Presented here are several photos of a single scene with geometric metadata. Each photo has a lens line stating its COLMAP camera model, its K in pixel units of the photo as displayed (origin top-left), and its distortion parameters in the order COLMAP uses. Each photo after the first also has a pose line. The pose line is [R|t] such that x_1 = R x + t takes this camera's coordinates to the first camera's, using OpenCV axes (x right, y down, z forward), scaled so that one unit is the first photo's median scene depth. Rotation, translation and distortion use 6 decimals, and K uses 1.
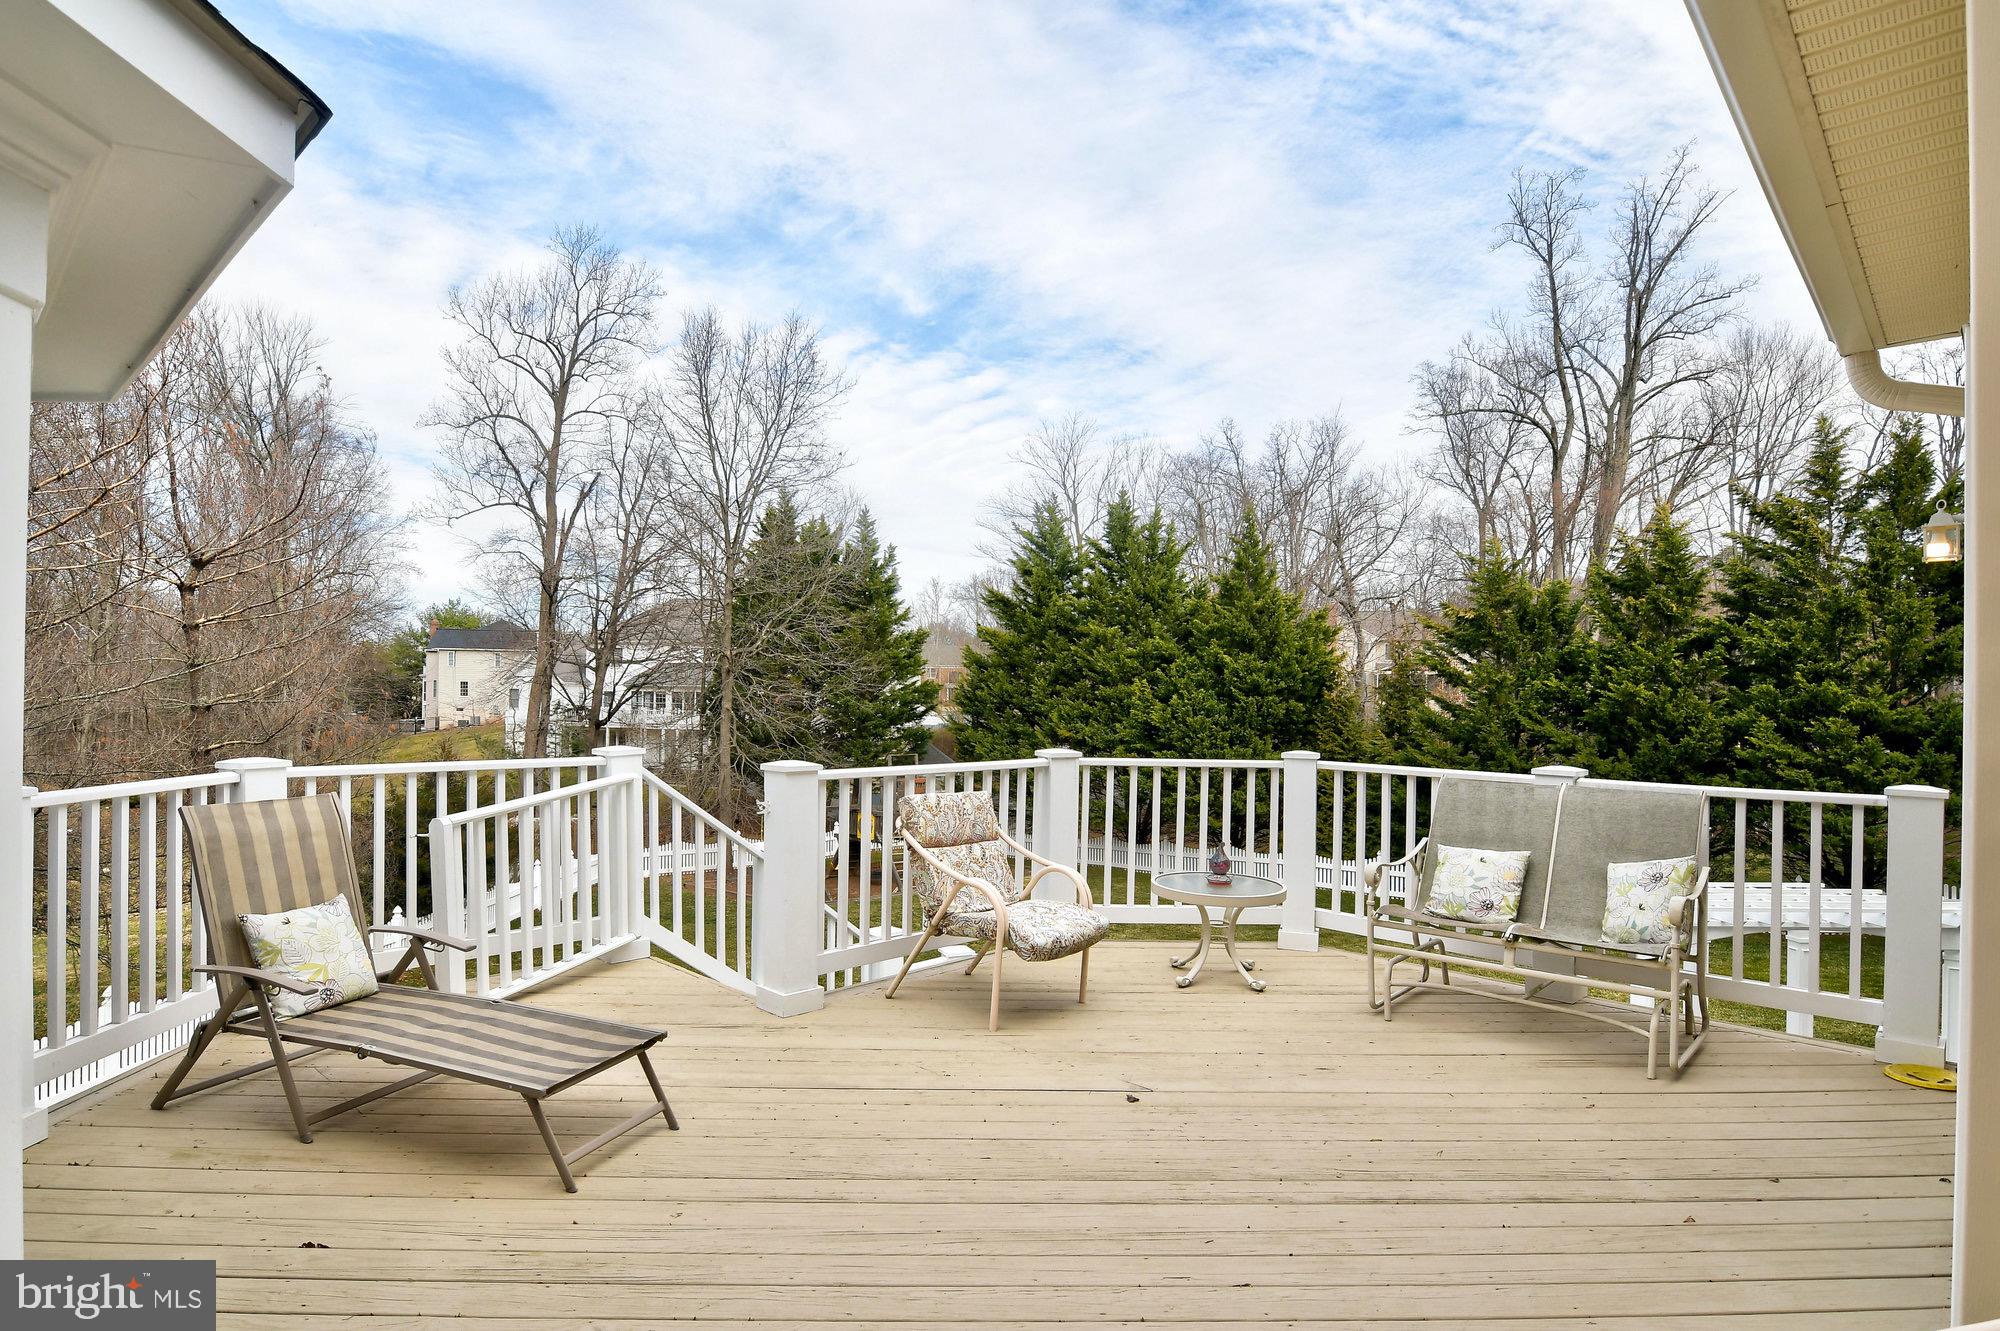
lens RADIAL K [[1081.4, 0, 1000.0], [0, 1081.4, 665.5], [0, 0, 1]] dist [0.014670, -0.000919]
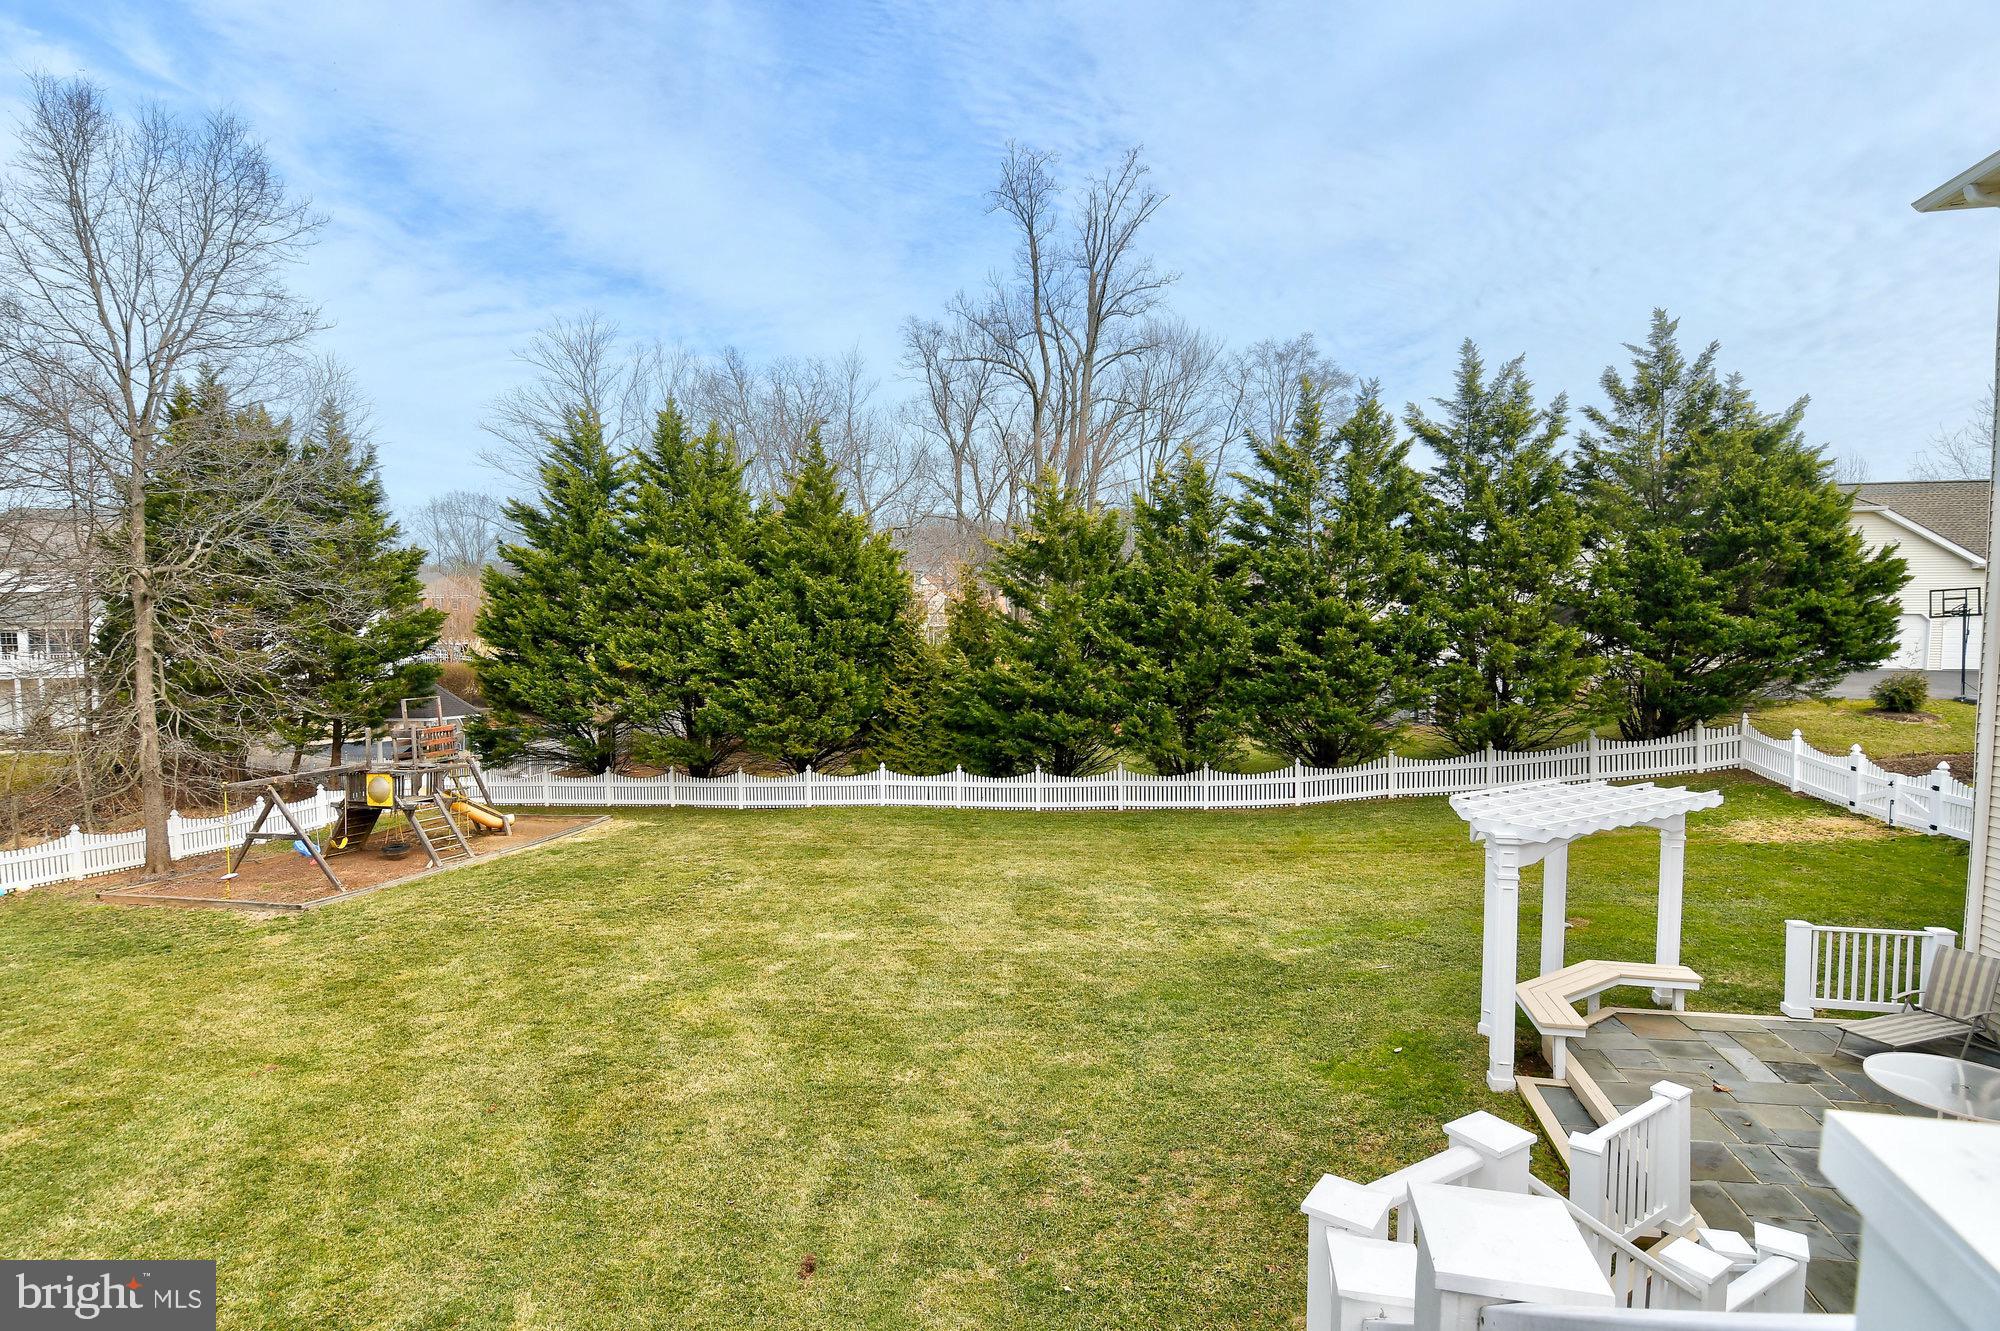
lens RADIAL K [[982.8, 0, 985.5], [0, 982.8, 677.7], [0, 0, 1]] dist [0.006290, -0.015417]
pose [[0.880721, -0.043971, 0.471591, -0.060163], [0.004057, 0.996345, 0.085322, 0.005002], [-0.473619, -0.073232, 0.877680, 0.133621]]
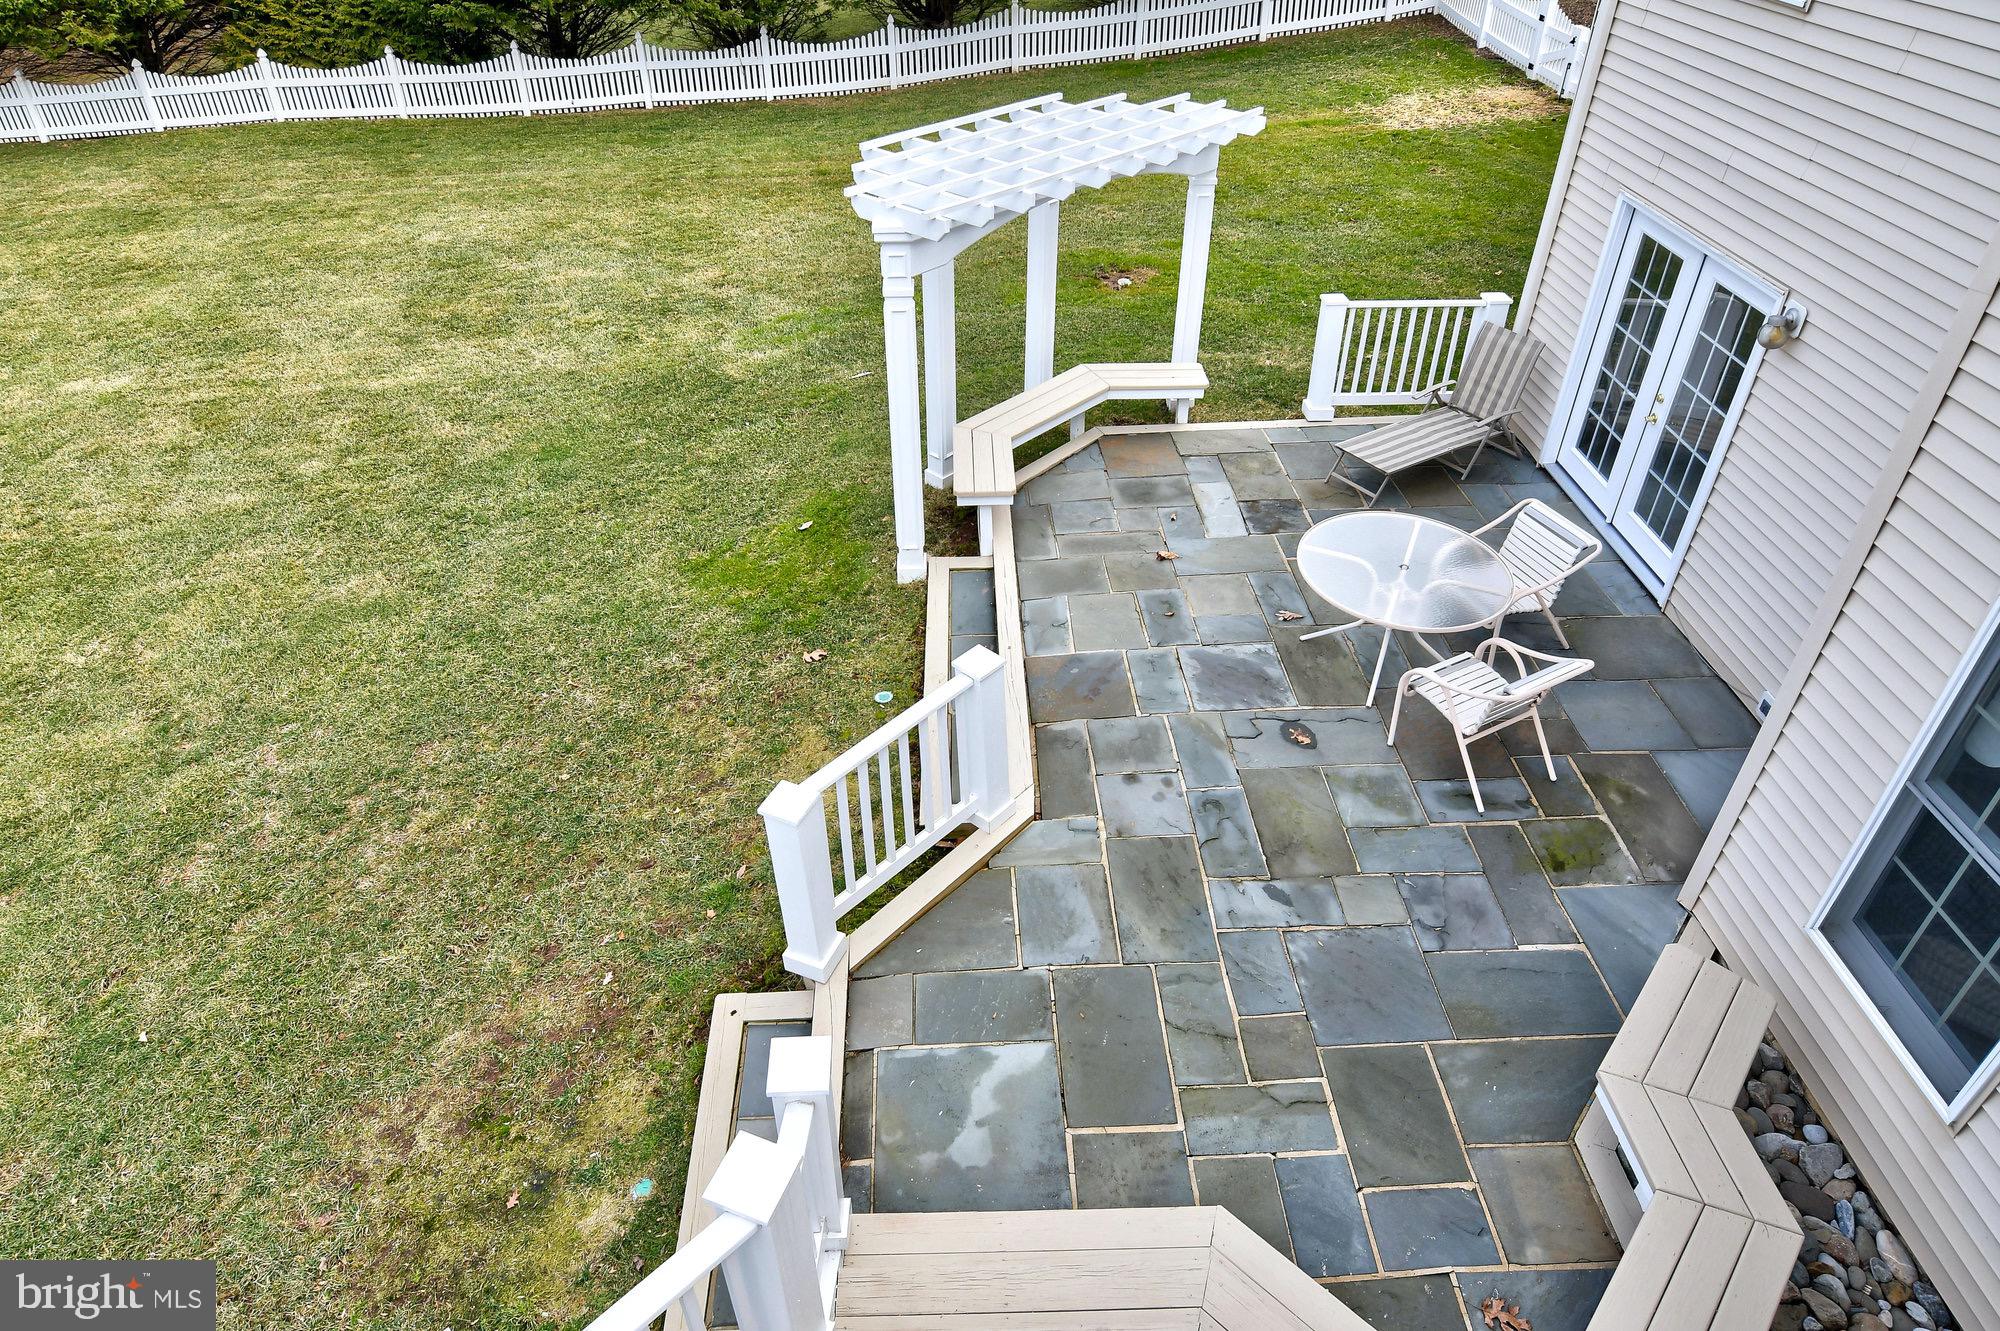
lens RADIAL K [[1195.0, 0, 990.4], [0, 1195.0, 610.2], [0, 0, 1]] dist [-0.015027, -0.003056]
pose [[0.712368, -0.416236, 0.565049, 0.046732], [-0.012685, 0.797367, 0.603362, 0.001151], [-0.701692, -0.436983, 0.562739, 0.144063]]
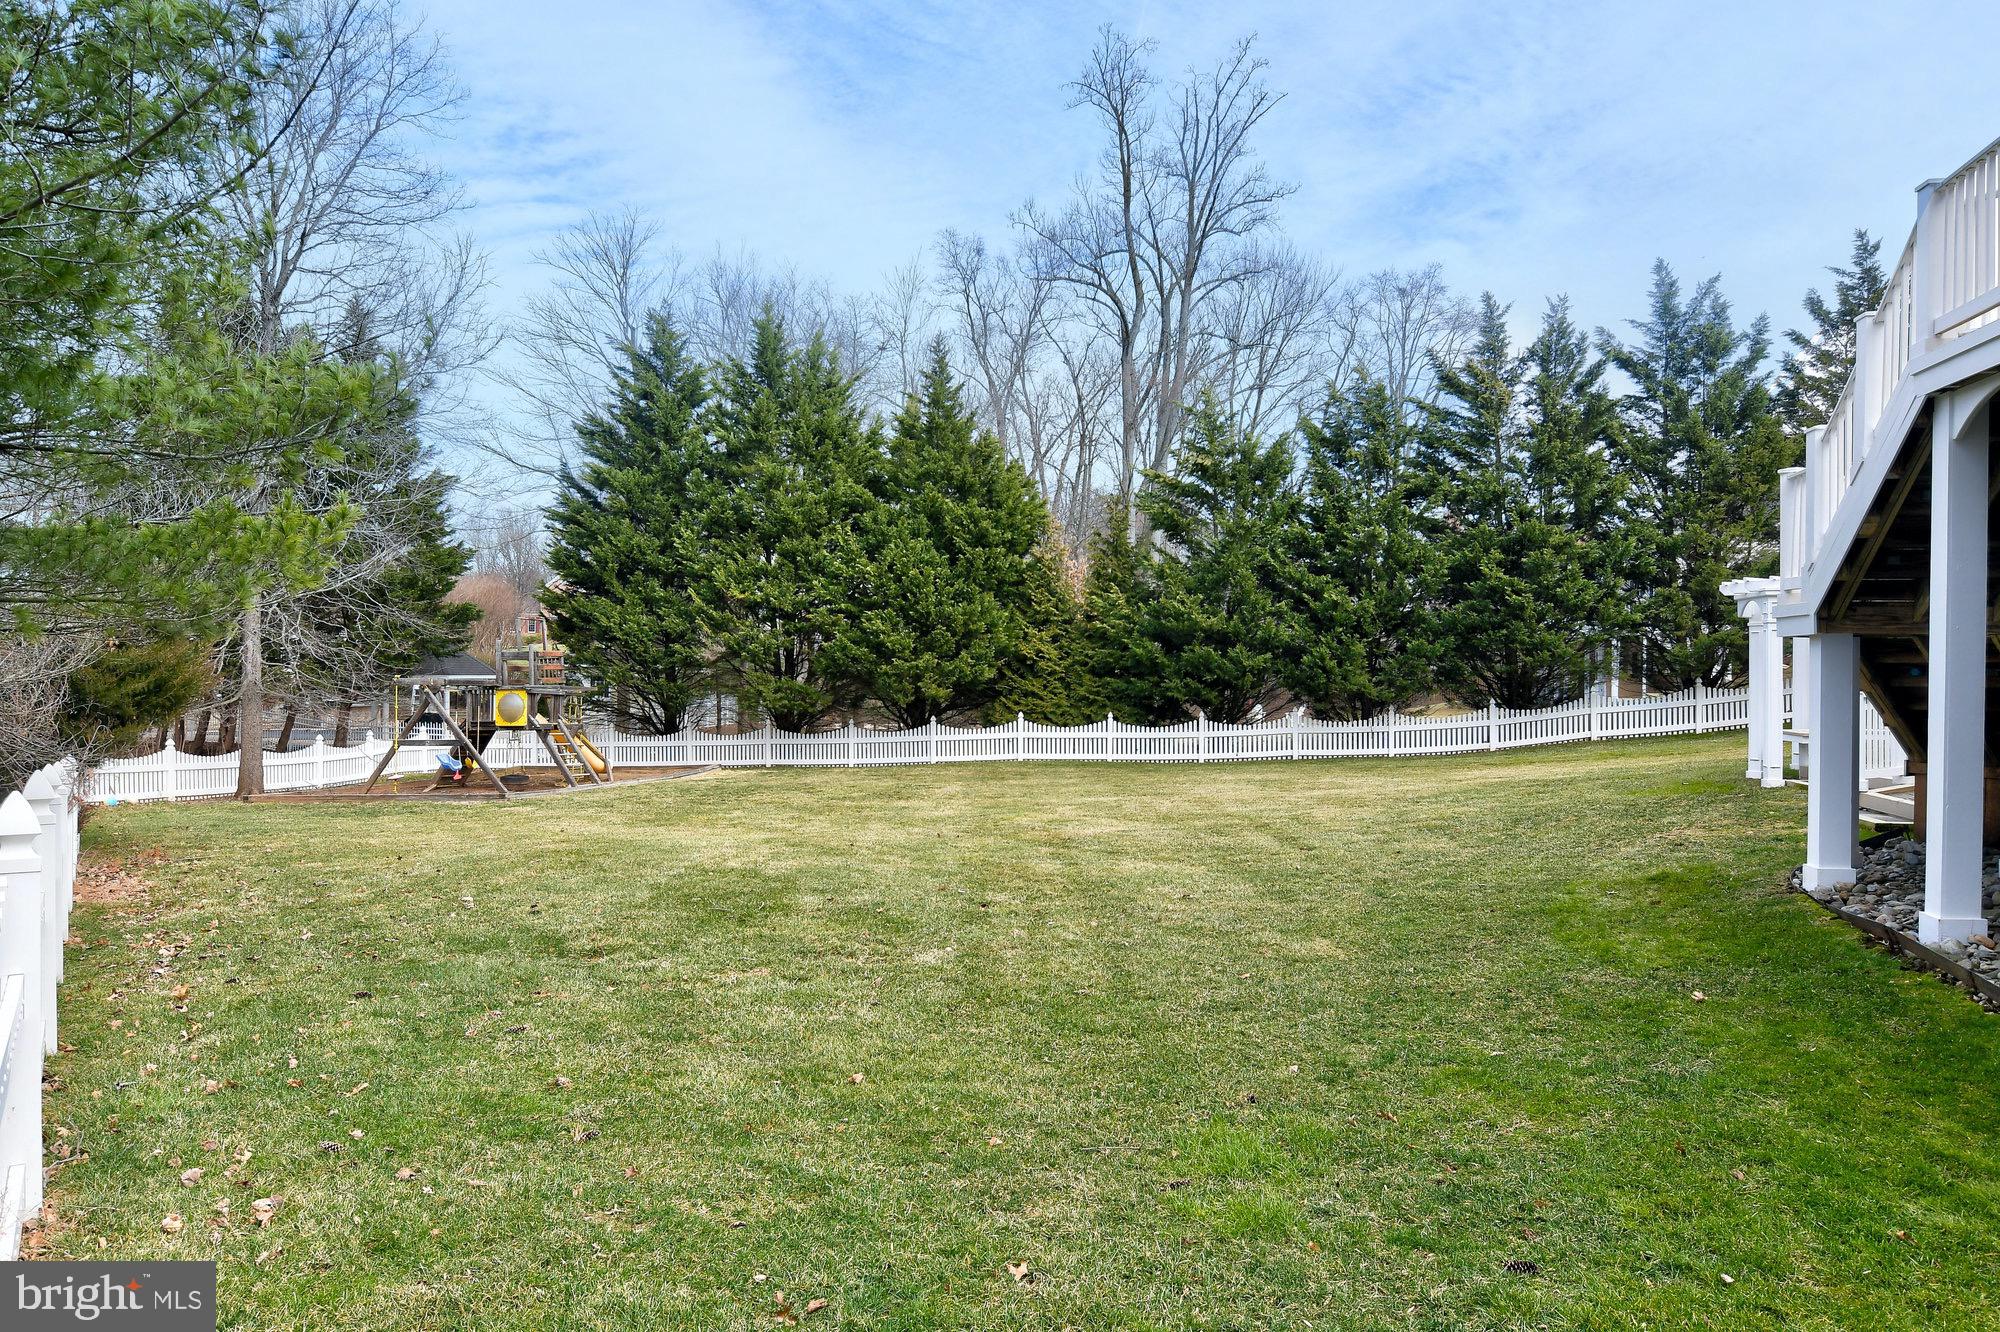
lens RADIAL K [[1349.8, 0, 1002.7], [0, 1349.8, 657.5], [0, 0, 1]] dist [-0.000643, -0.000645]
pose [[0.858296, -0.007764, 0.513097, -0.272020], [-0.008860, 0.999512, 0.029944, 0.074048], [-0.513079, -0.030247, 0.857808, 0.042651]]
